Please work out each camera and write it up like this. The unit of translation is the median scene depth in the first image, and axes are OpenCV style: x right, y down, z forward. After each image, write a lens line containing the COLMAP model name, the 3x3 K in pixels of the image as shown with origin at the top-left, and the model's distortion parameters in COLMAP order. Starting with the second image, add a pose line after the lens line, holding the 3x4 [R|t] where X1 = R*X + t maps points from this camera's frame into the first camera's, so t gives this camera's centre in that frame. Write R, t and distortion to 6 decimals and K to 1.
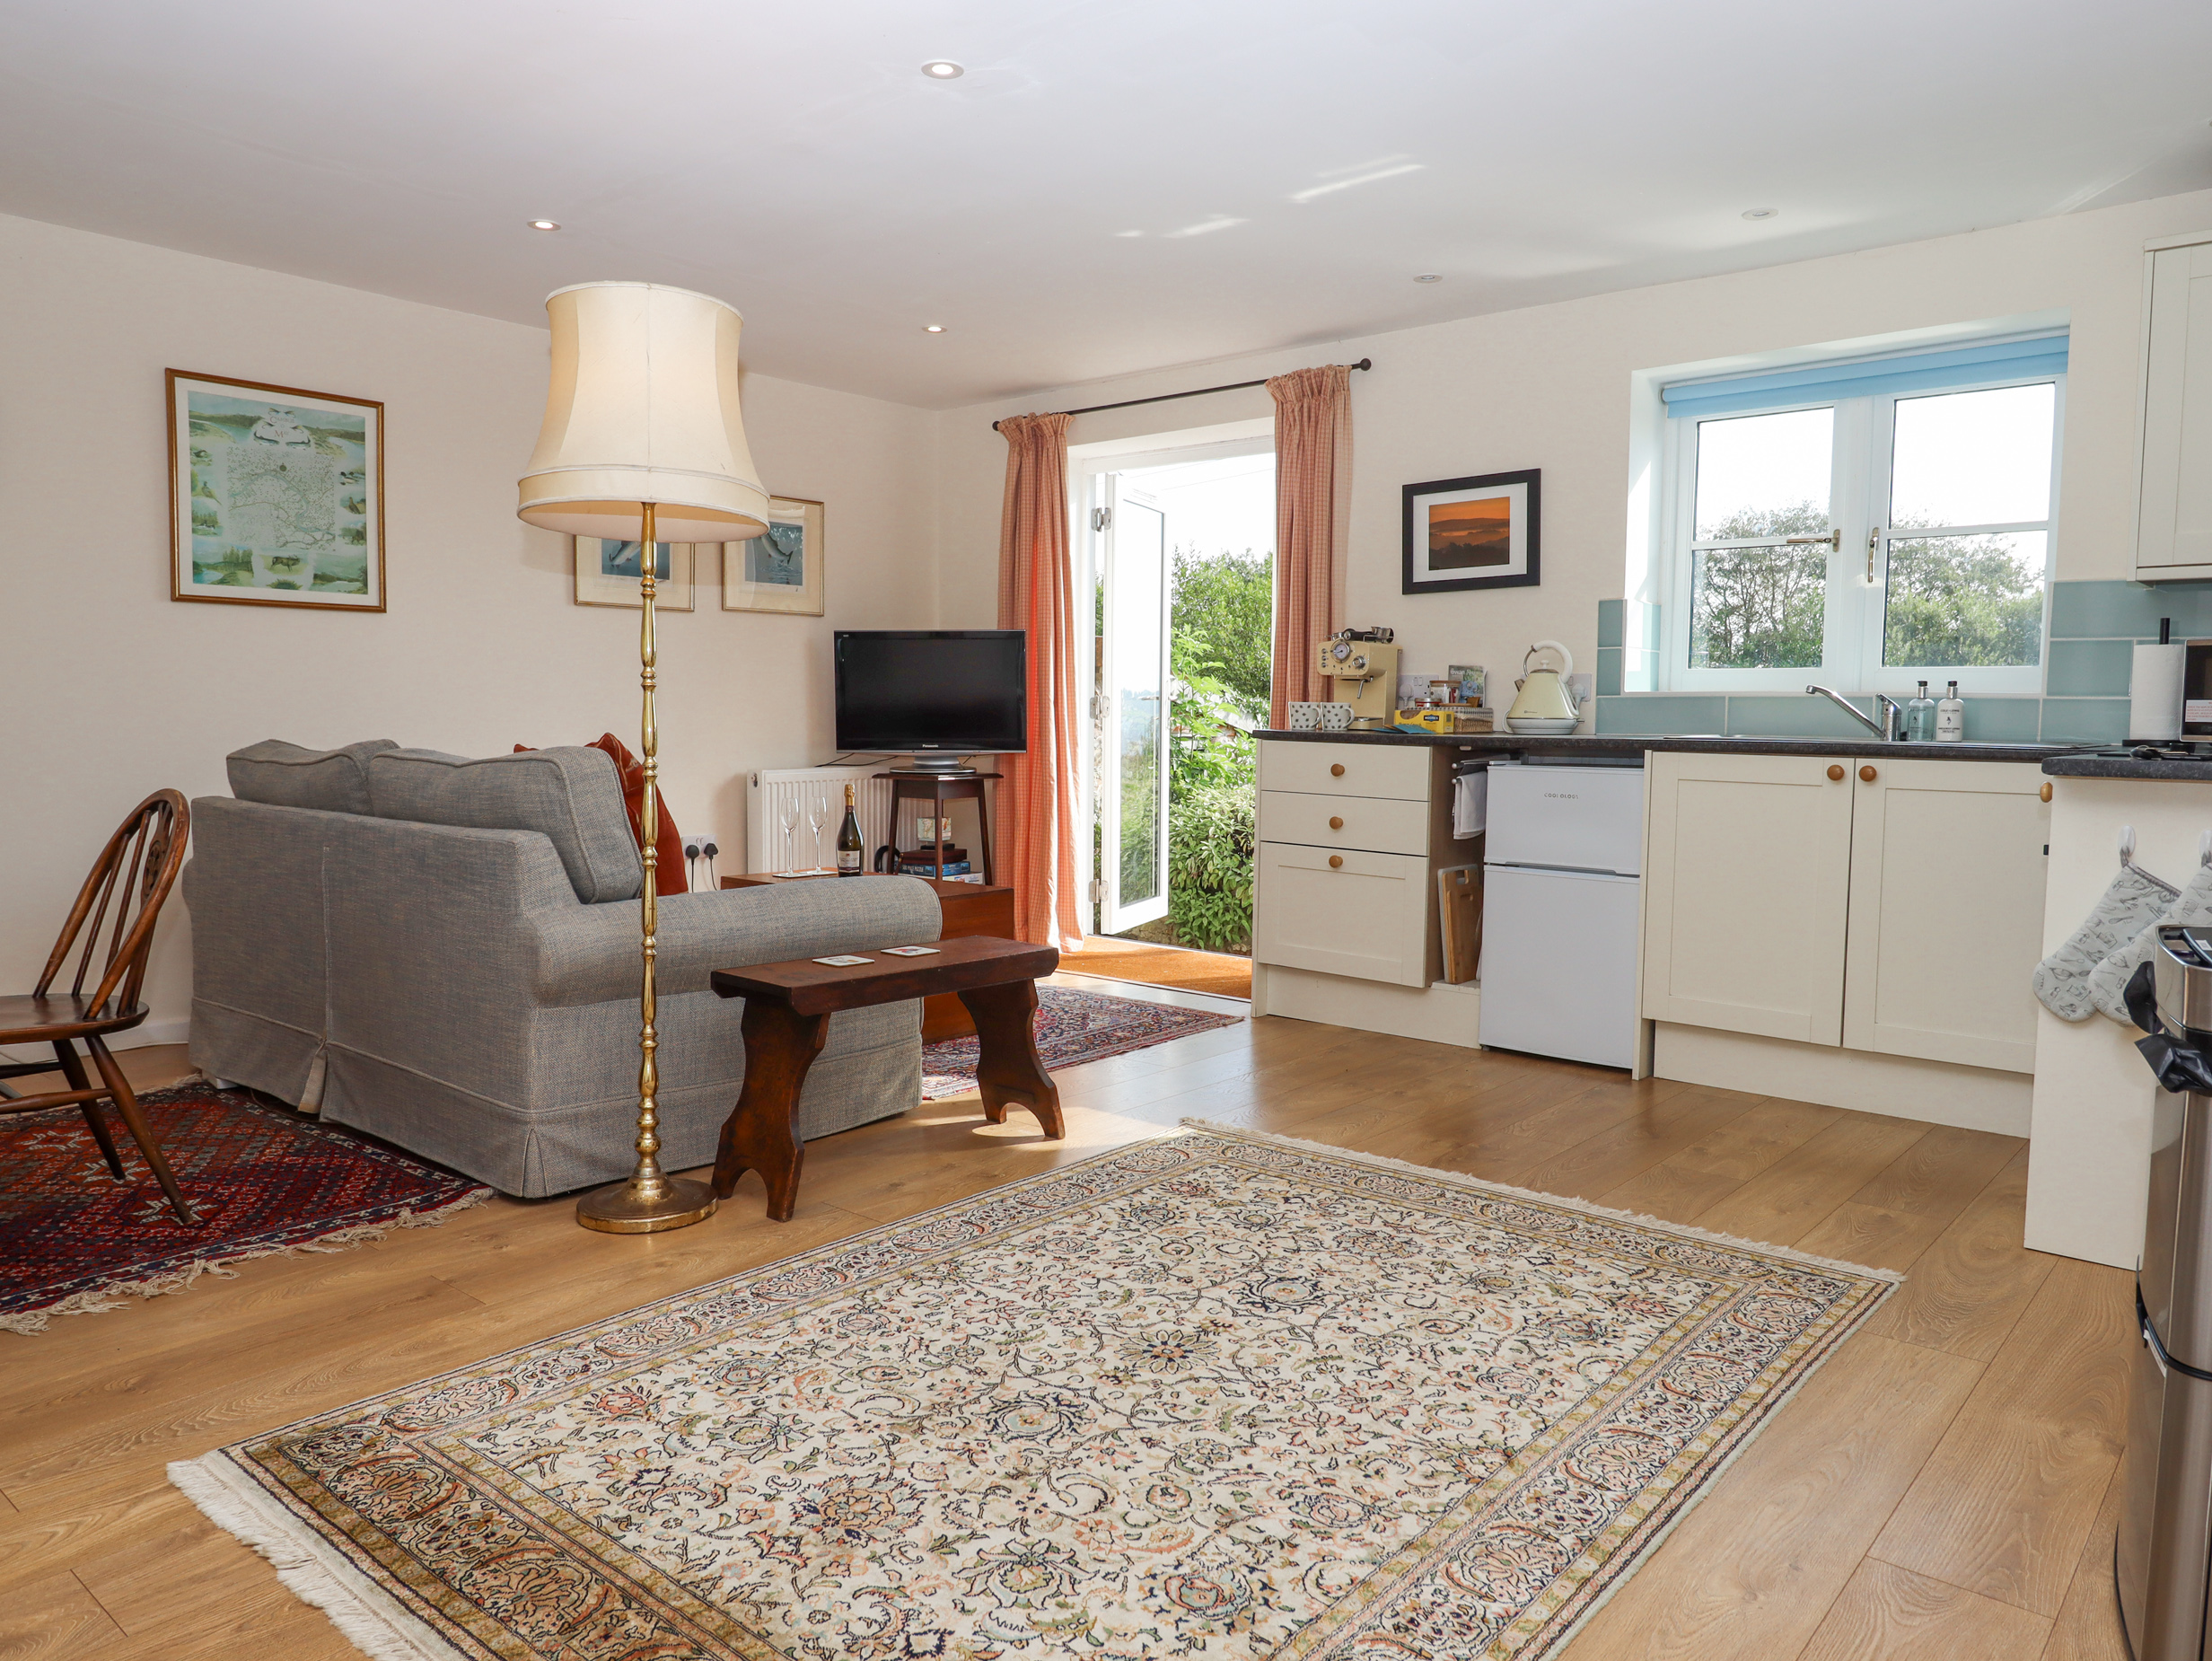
lens RADIAL K [[1549.7, 0, 1111.4], [0, 1549.7, 829.1], [0, 0, 1]] dist [0.002975, 0.000083]
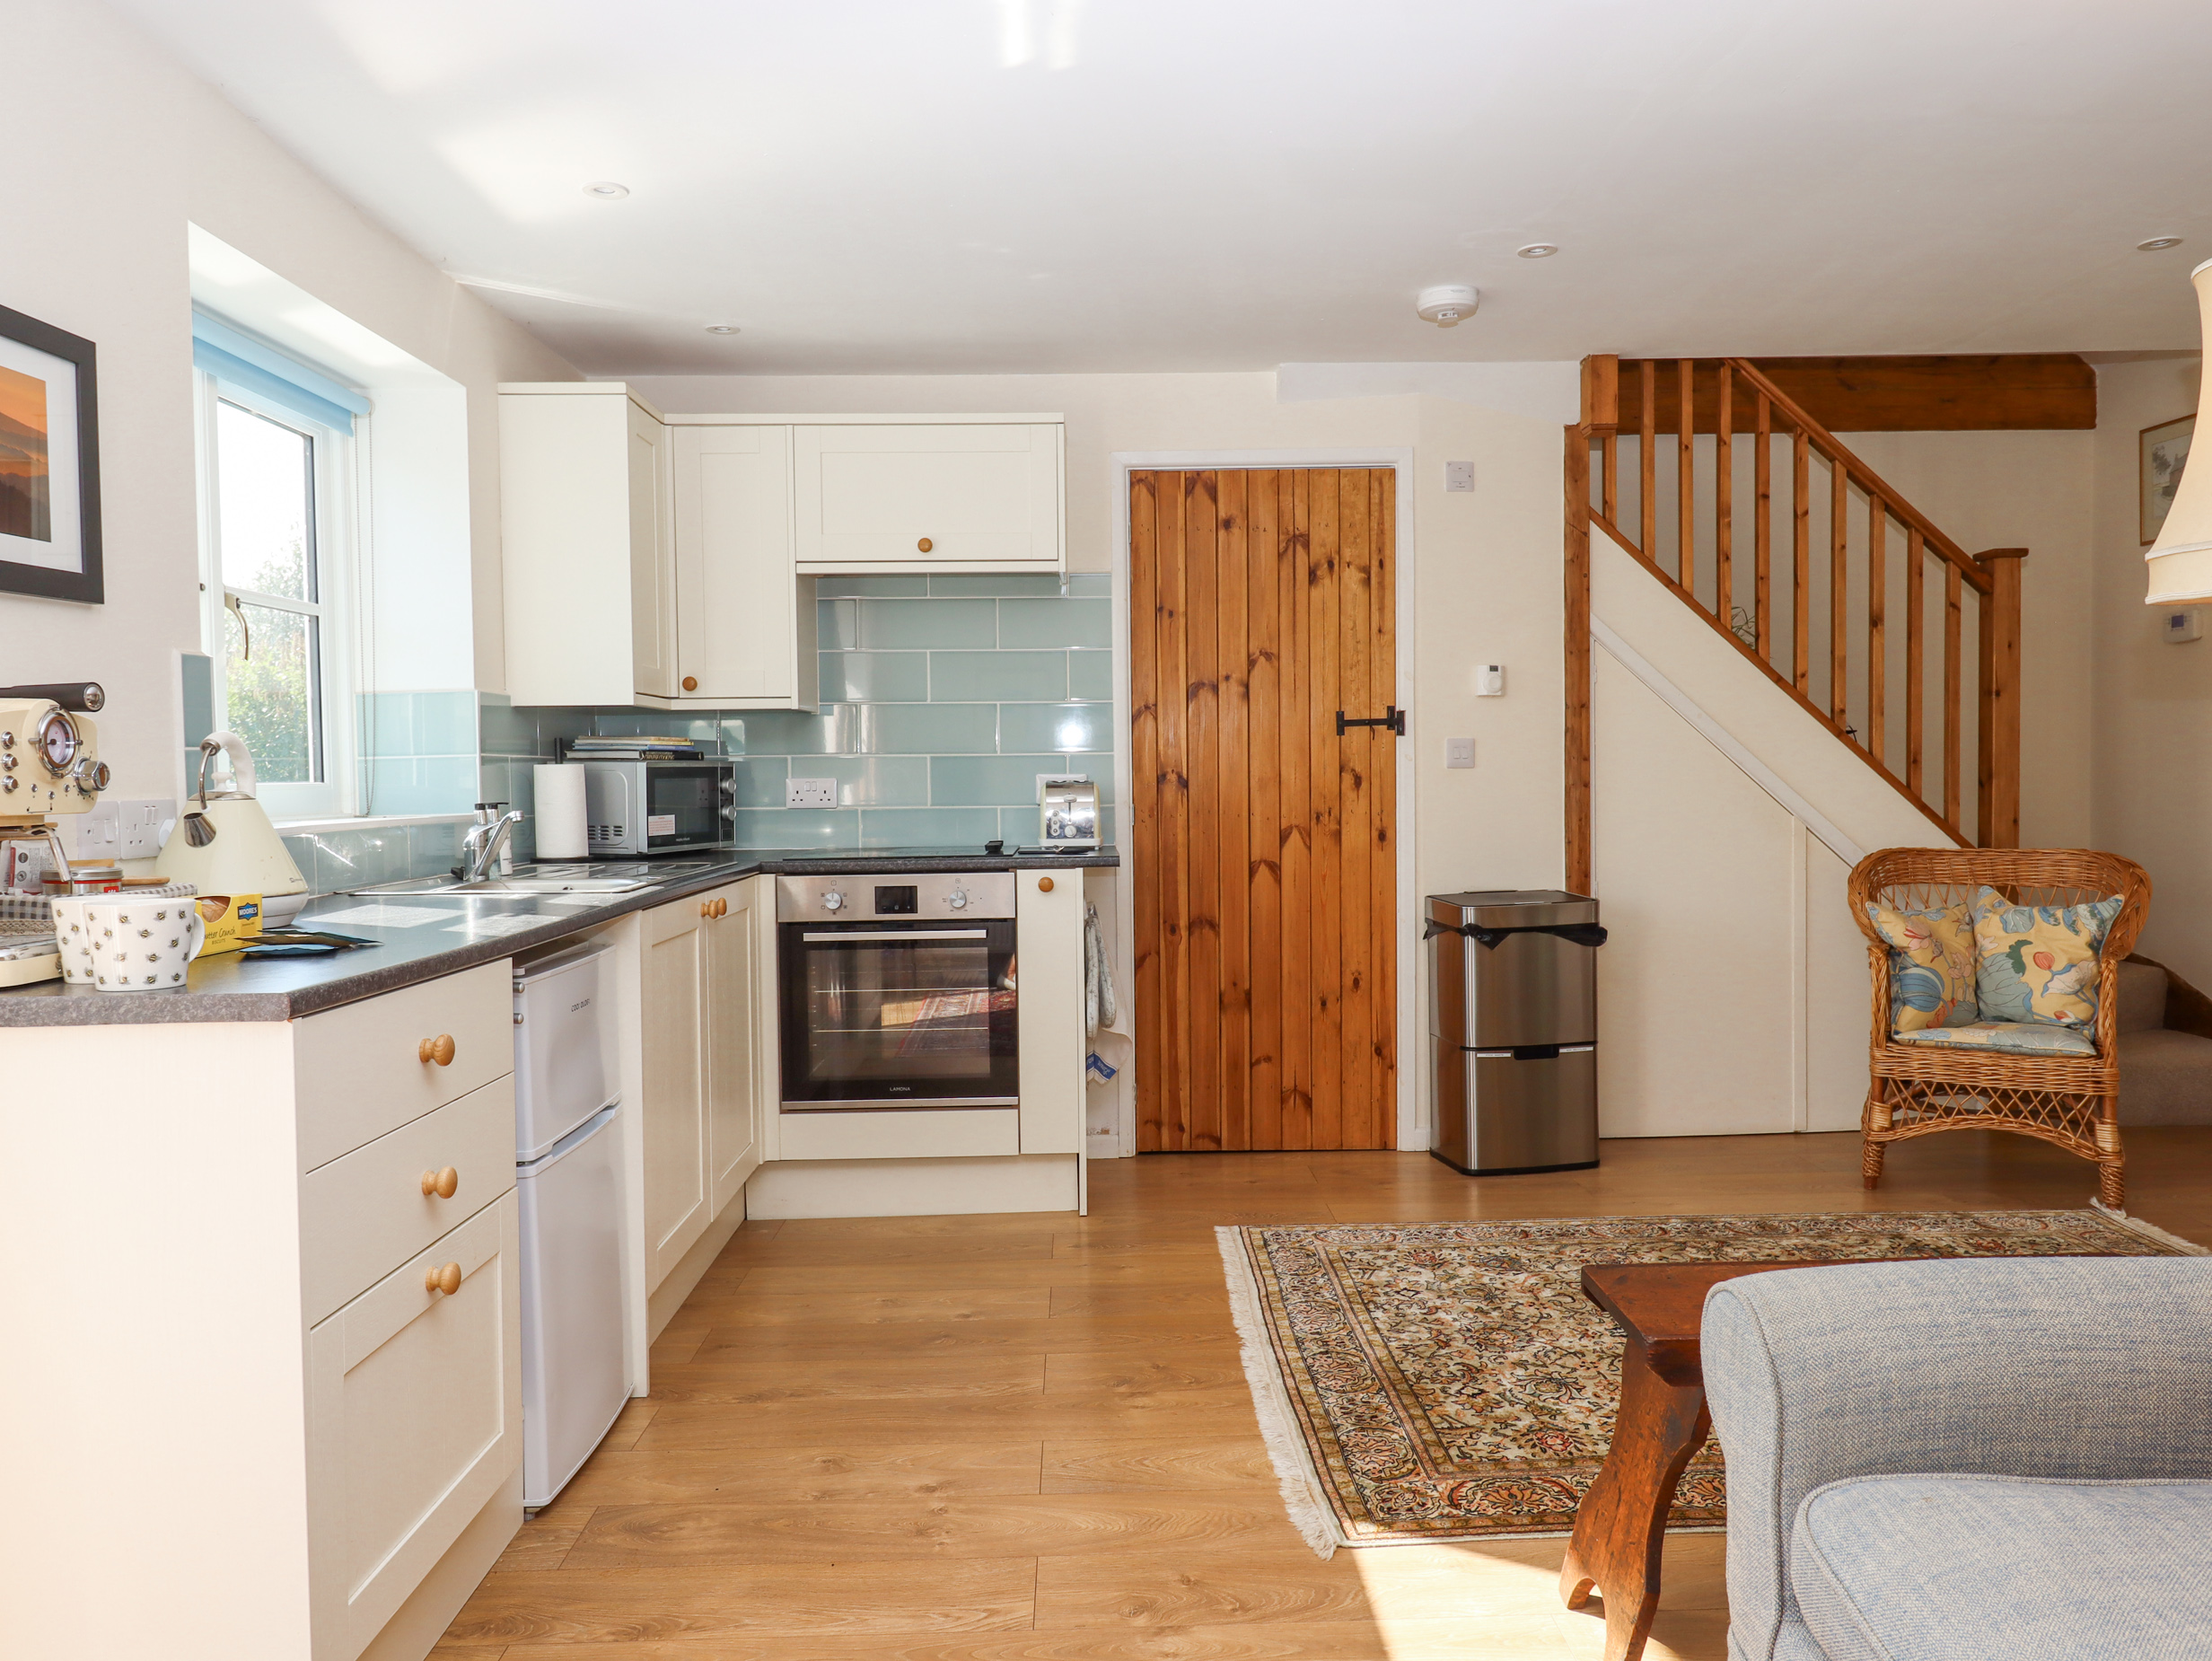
lens RADIAL K [[1549.7, 0, 1120.3], [0, 1549.7, 833.4], [0, 0, 1]] dist [0.002975, 0.000083]
pose [[-0.673309, -0.034258, 0.738567, -0.248791], [0.060770, 0.992982, 0.101460, -0.116562], [-0.736860, 0.113196, -0.666501, 1.064581]]
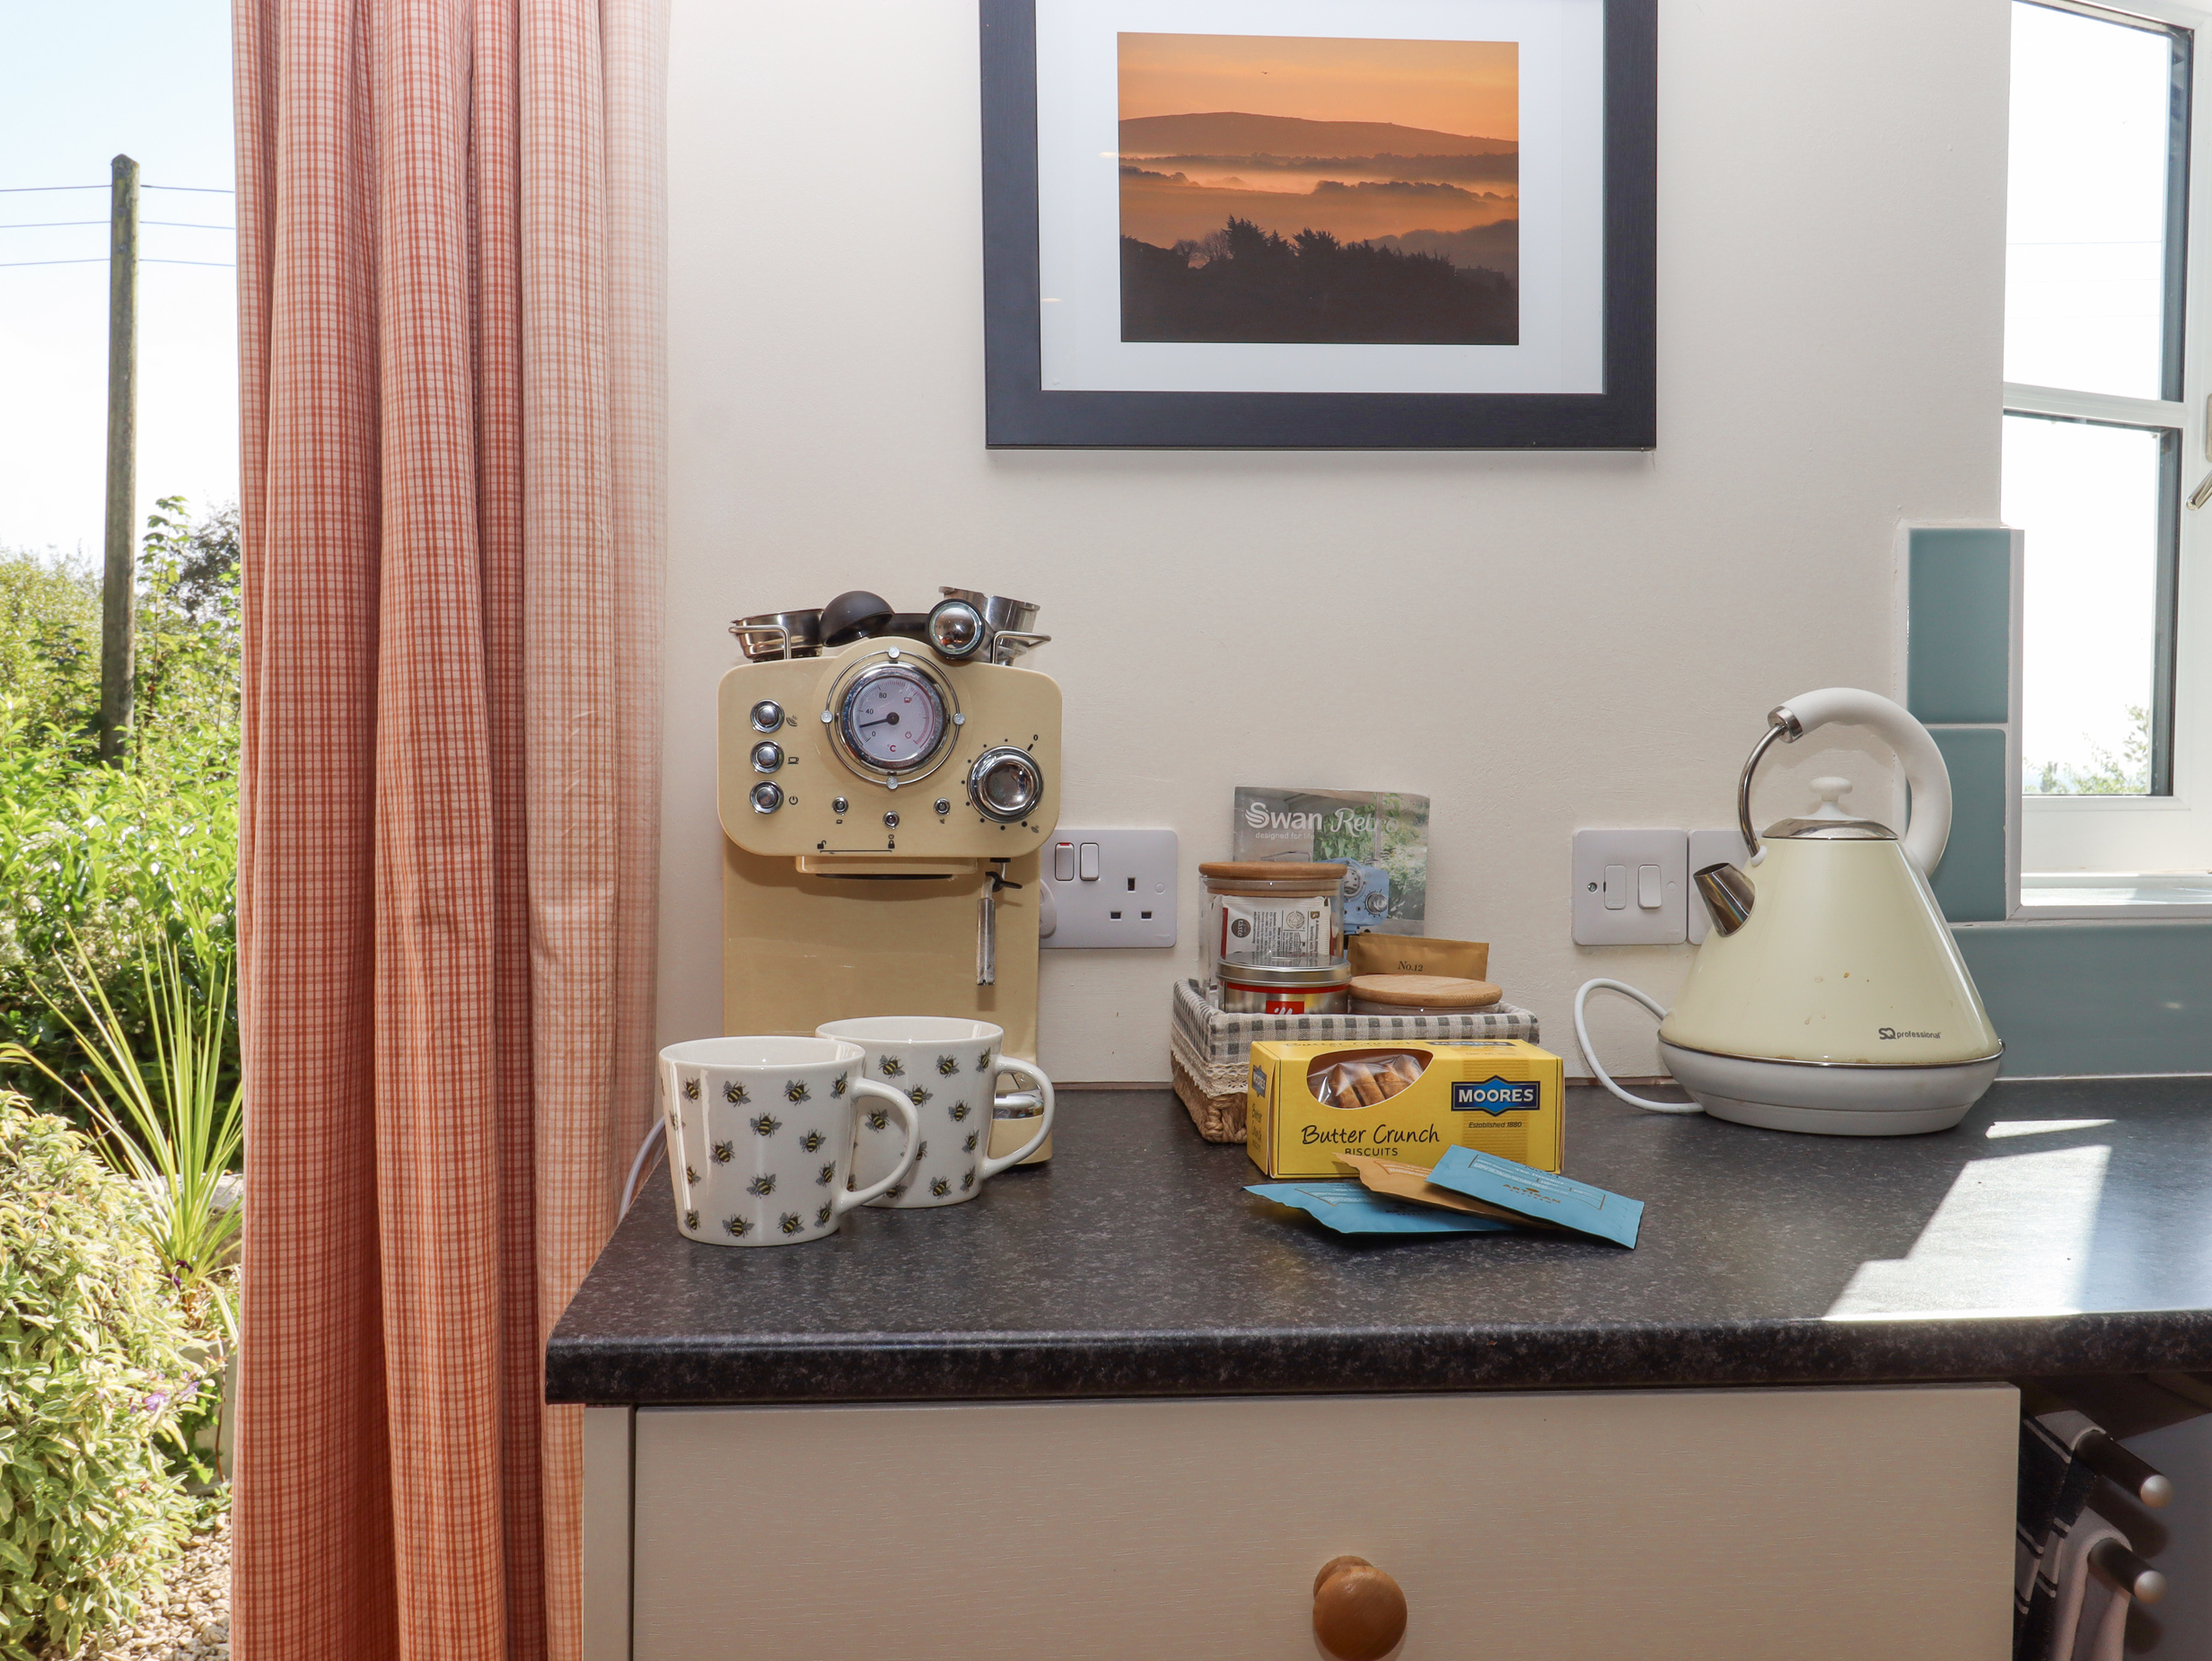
lens RADIAL K [[1938.1, 0, 1117.6], [0, 1938.1, 829.7], [0, 0, 1]] dist [0.013845, -0.002504]
pose [[0.682170, -0.032283, 0.730481, 0.008623], [0.059900, 0.998134, -0.011827, -0.099801], [-0.728736, 0.051824, 0.682831, 0.844627]]
